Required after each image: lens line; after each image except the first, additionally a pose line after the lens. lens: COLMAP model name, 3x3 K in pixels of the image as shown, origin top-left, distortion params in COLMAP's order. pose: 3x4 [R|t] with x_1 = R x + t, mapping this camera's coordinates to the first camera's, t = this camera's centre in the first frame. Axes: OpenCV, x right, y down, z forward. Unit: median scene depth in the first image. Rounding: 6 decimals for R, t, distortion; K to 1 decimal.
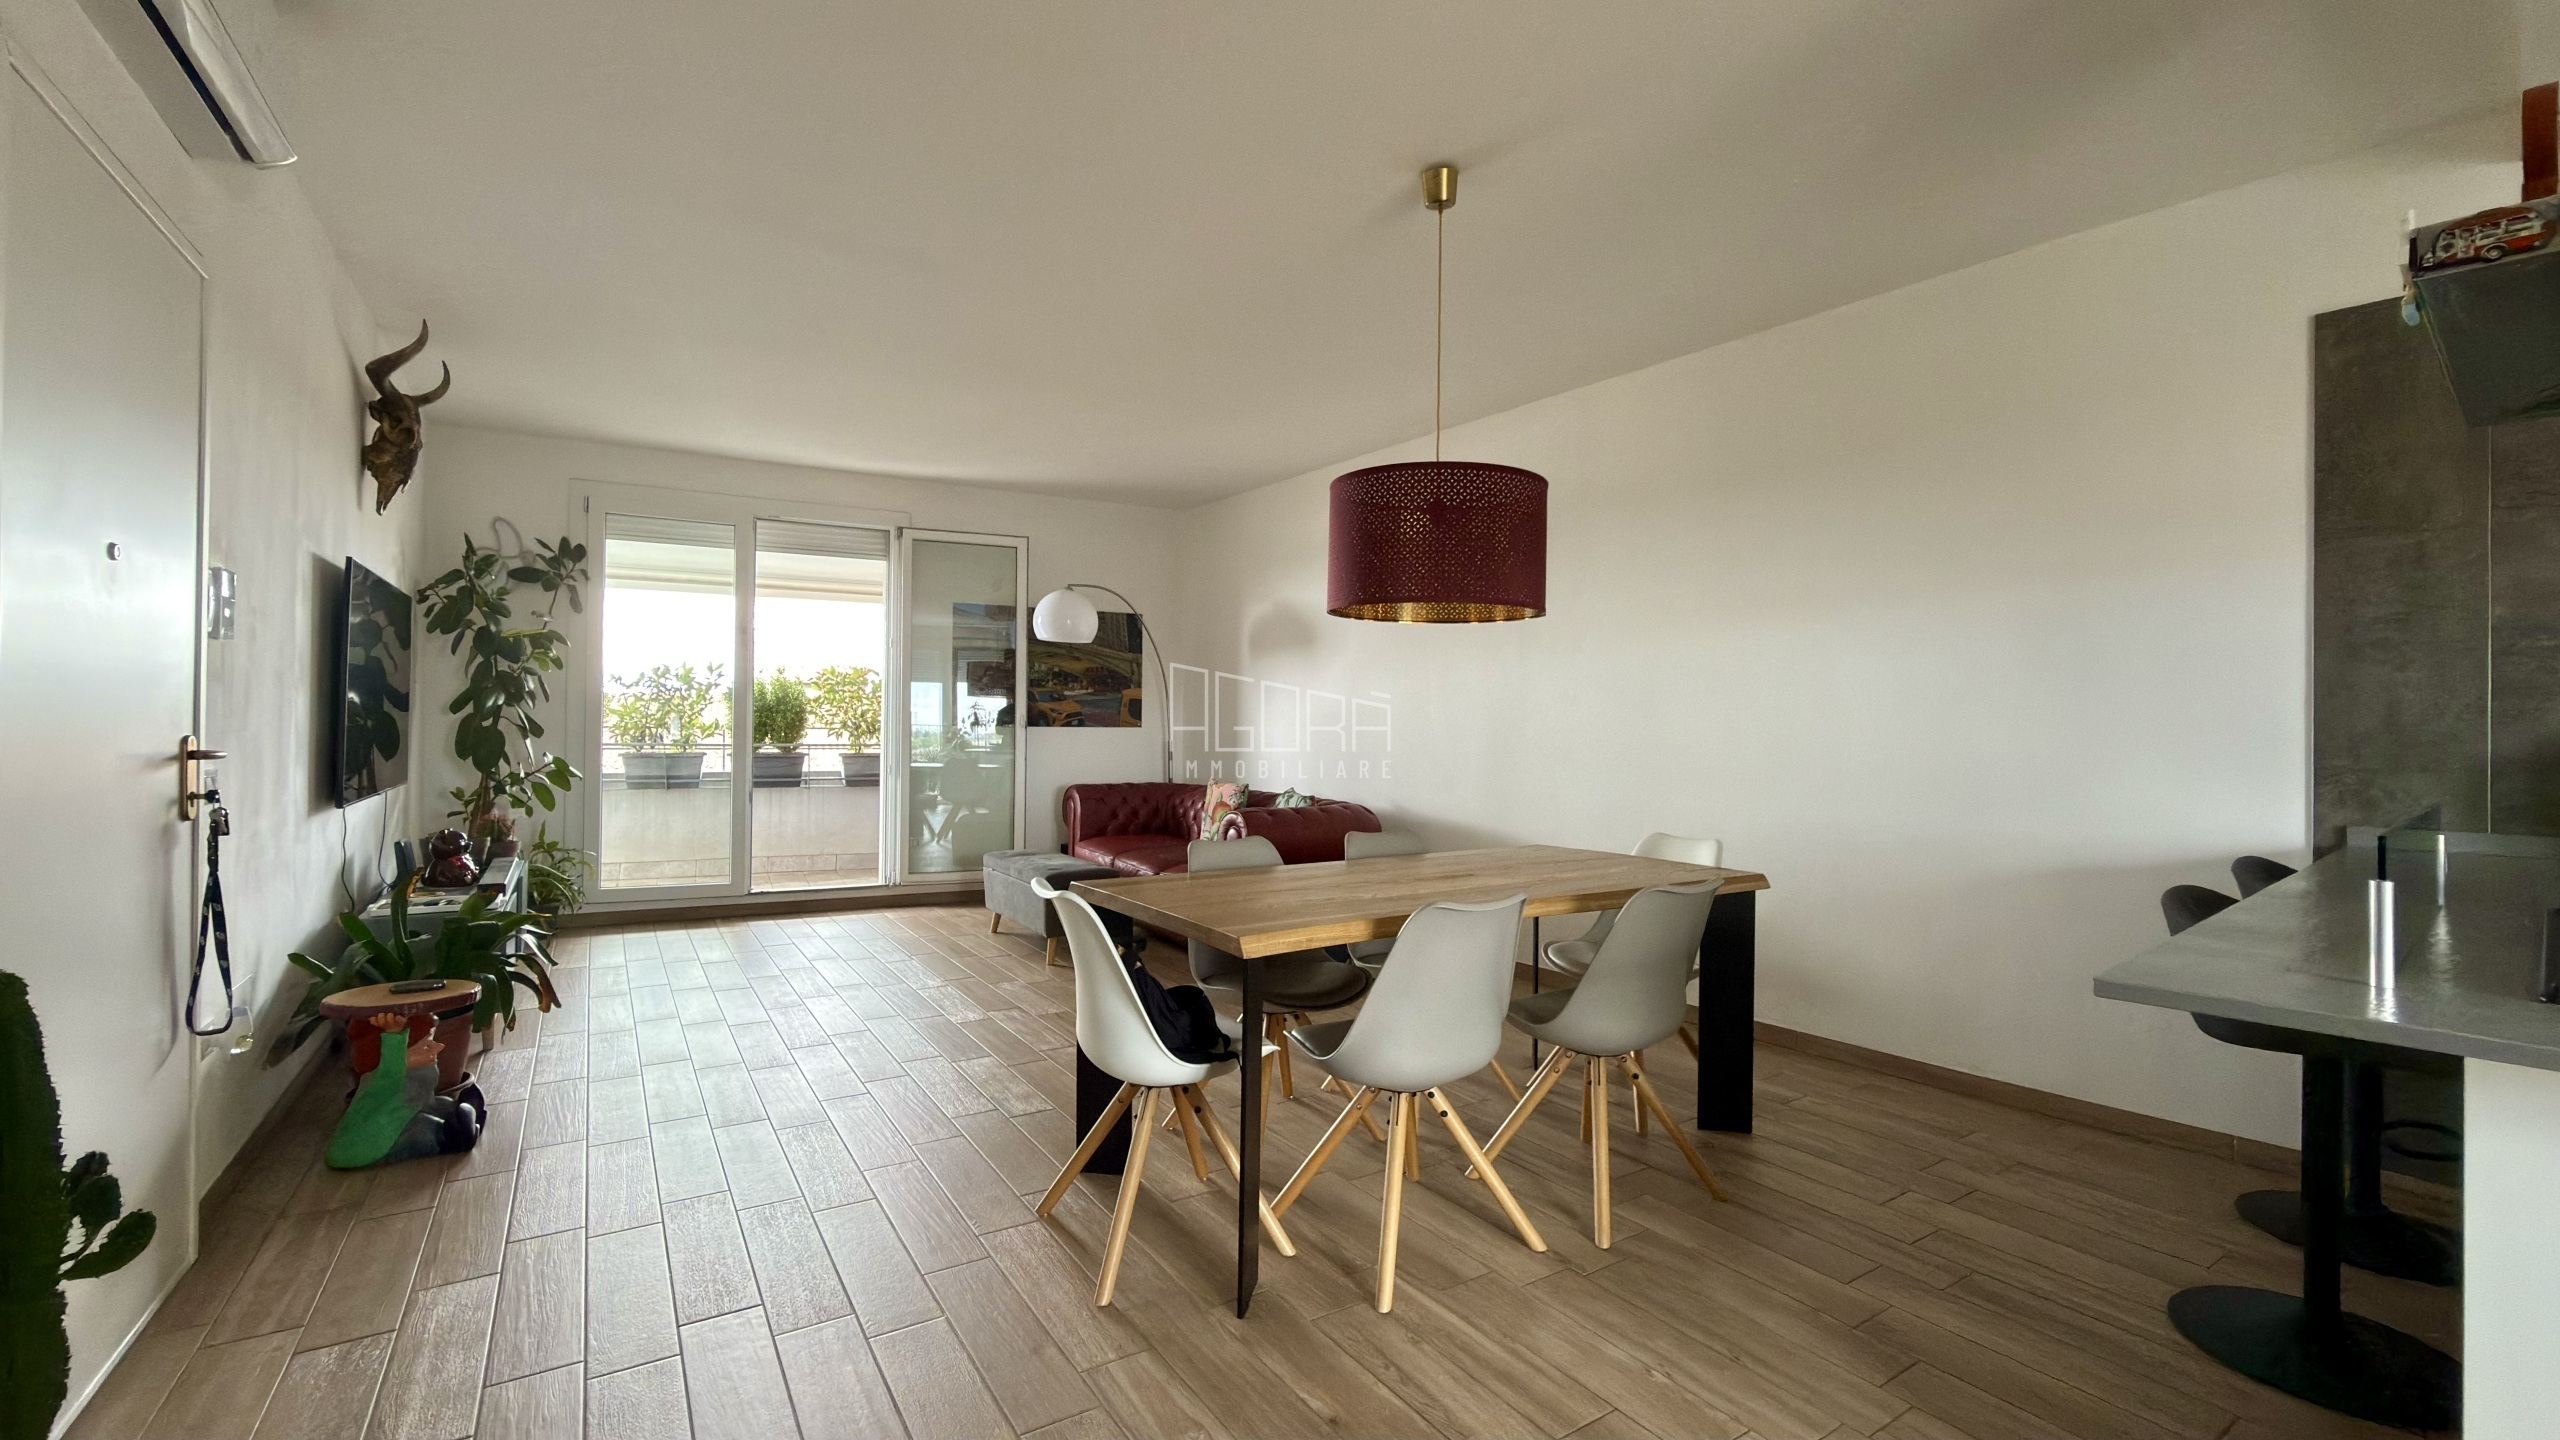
lens RADIAL K [[1041.2, 0, 1280.0], [0, 1041.2, 720.0], [0, 0, 1]] dist [0.009494, 0.000172]
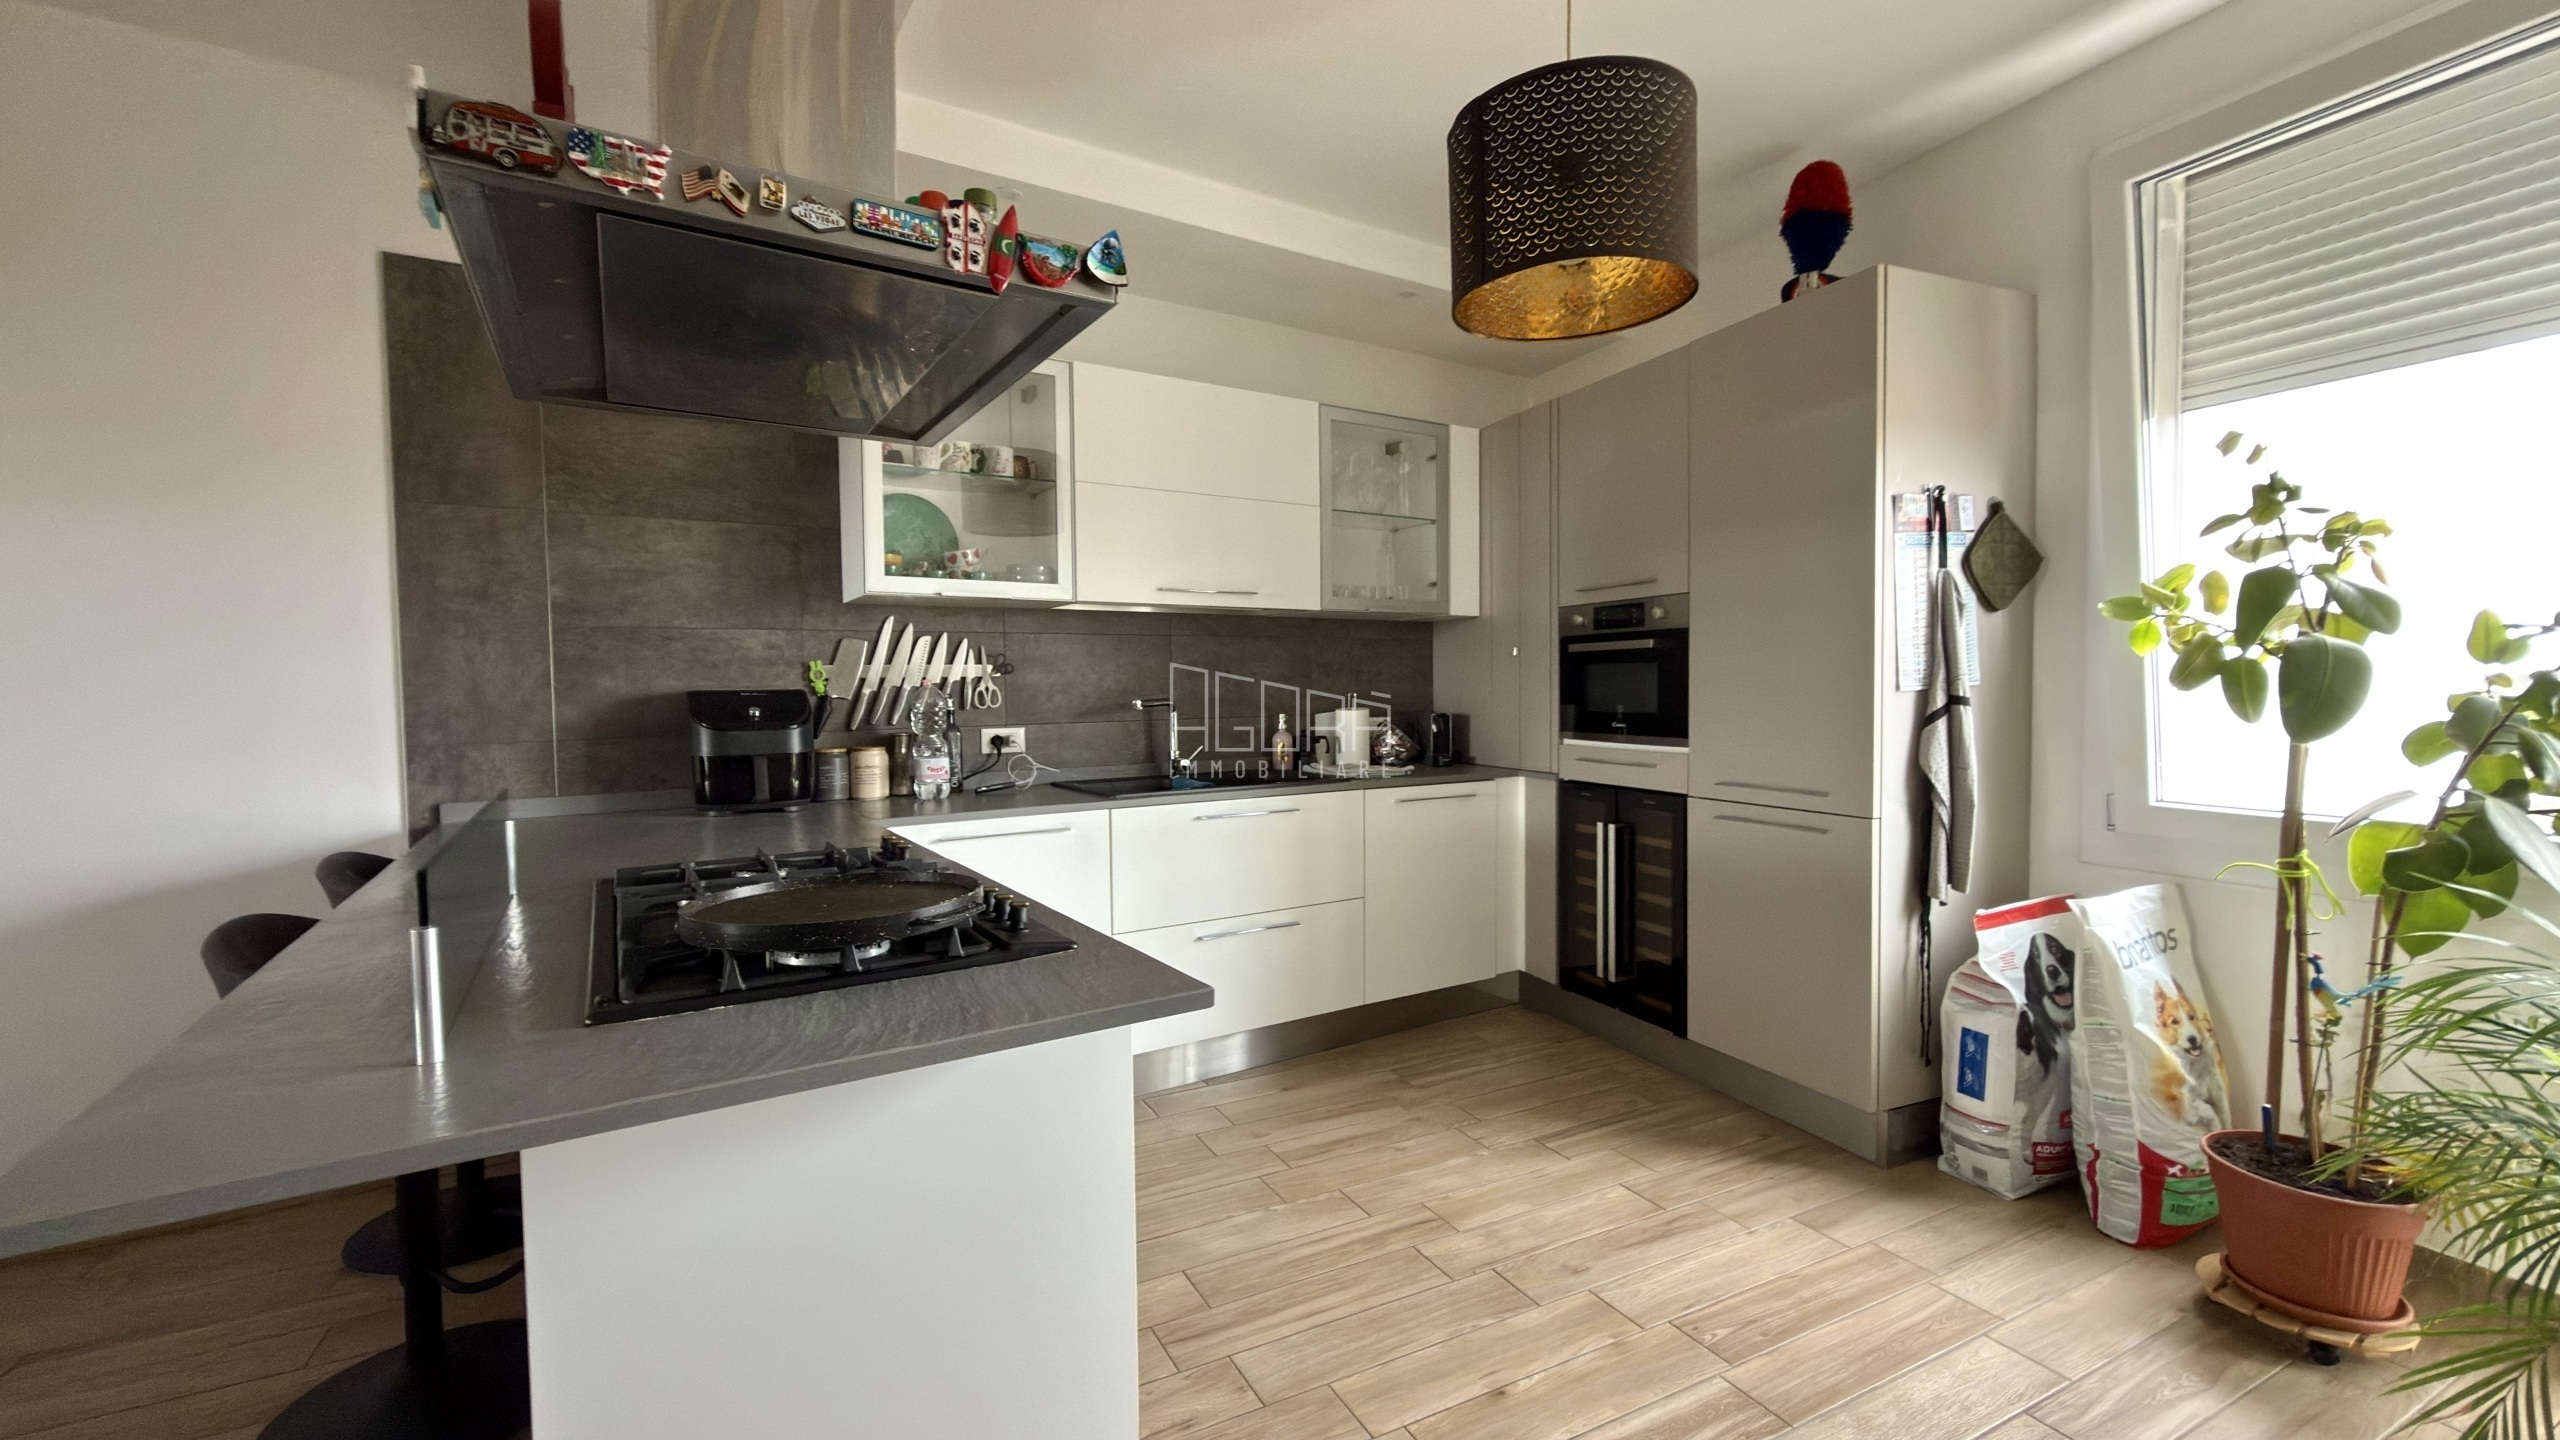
lens RADIAL K [[1027.2, 0, 1289.3], [0, 1027.2, 724.2], [0, 0, 1]] dist [-0.000220, -0.000001]
pose [[0.104408, -0.049052, 0.993324, 0.165106], [0.006219, 0.998796, 0.048668, -0.013074], [-0.994515, 0.001096, 0.104587, 0.128599]]
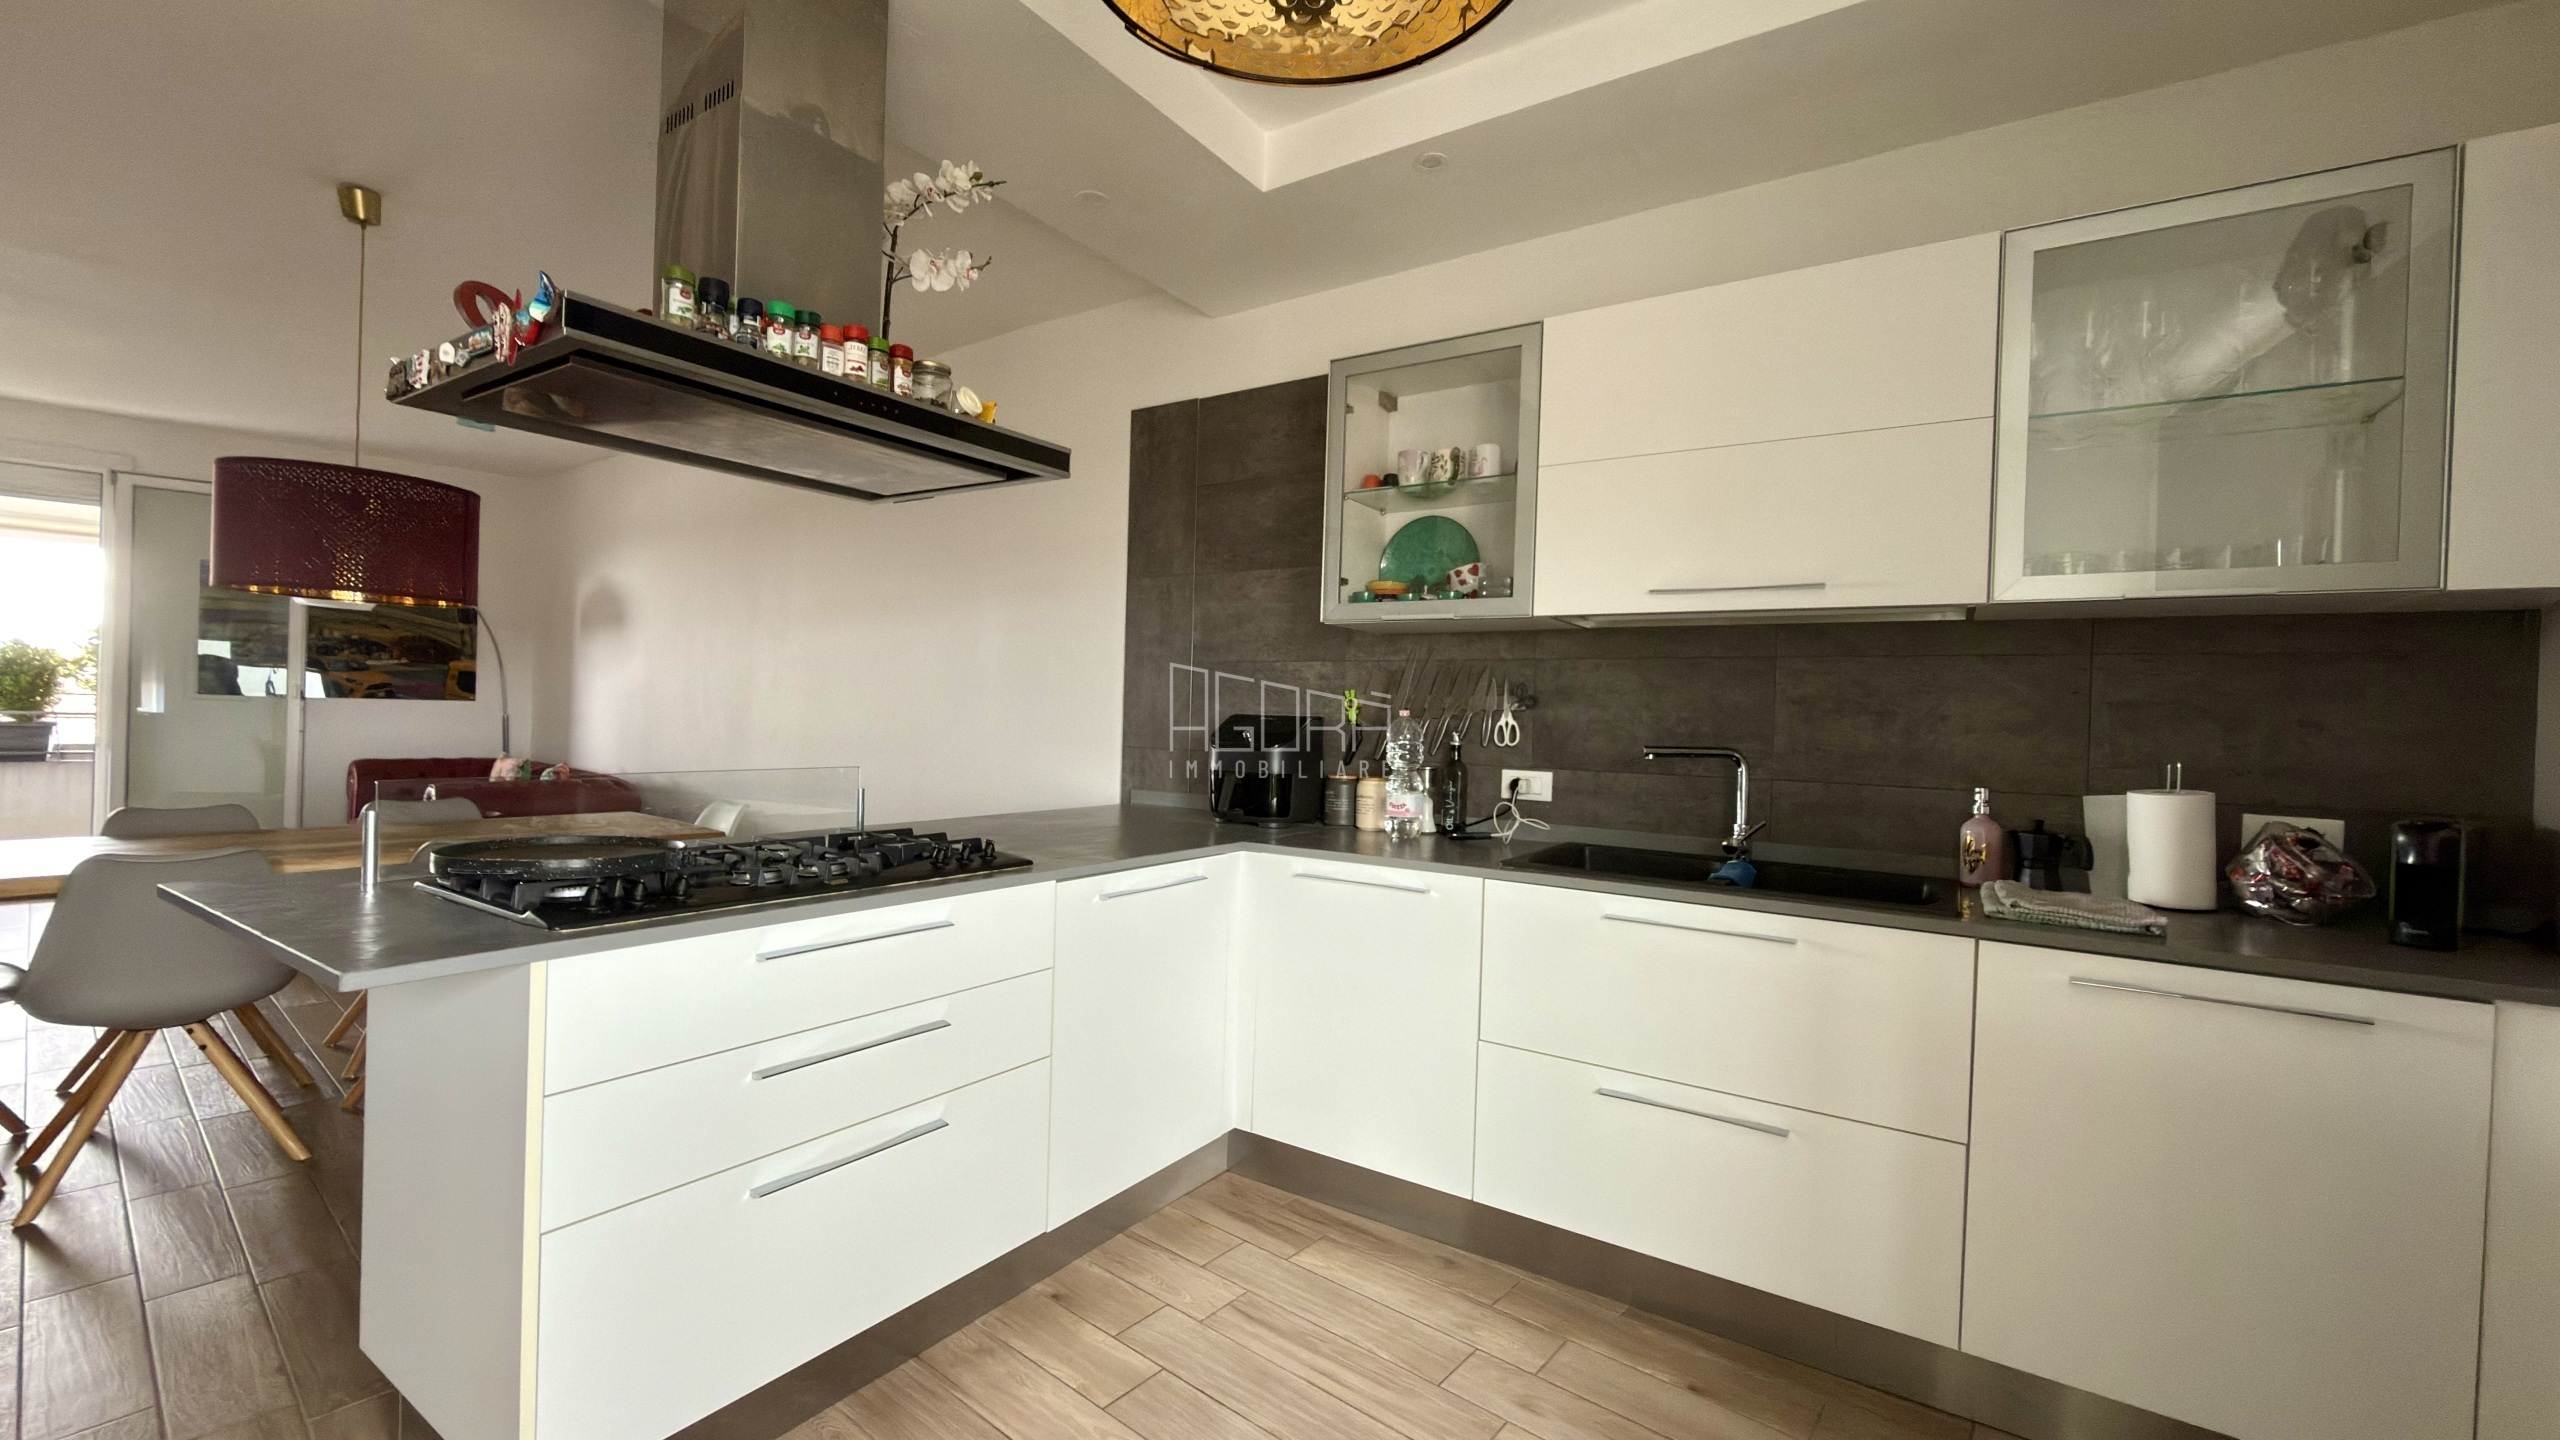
lens RADIAL K [[1027.2, 0, 1289.3], [0, 1027.2, 724.2], [0, 0, 1]] dist [-0.000220, -0.000001]
pose [[0.955797, 0.016026, 0.293590, 0.823528], [-0.021842, 0.999625, 0.016543, -0.009927], [-0.293215, -0.022225, 0.955788, -0.338879]]
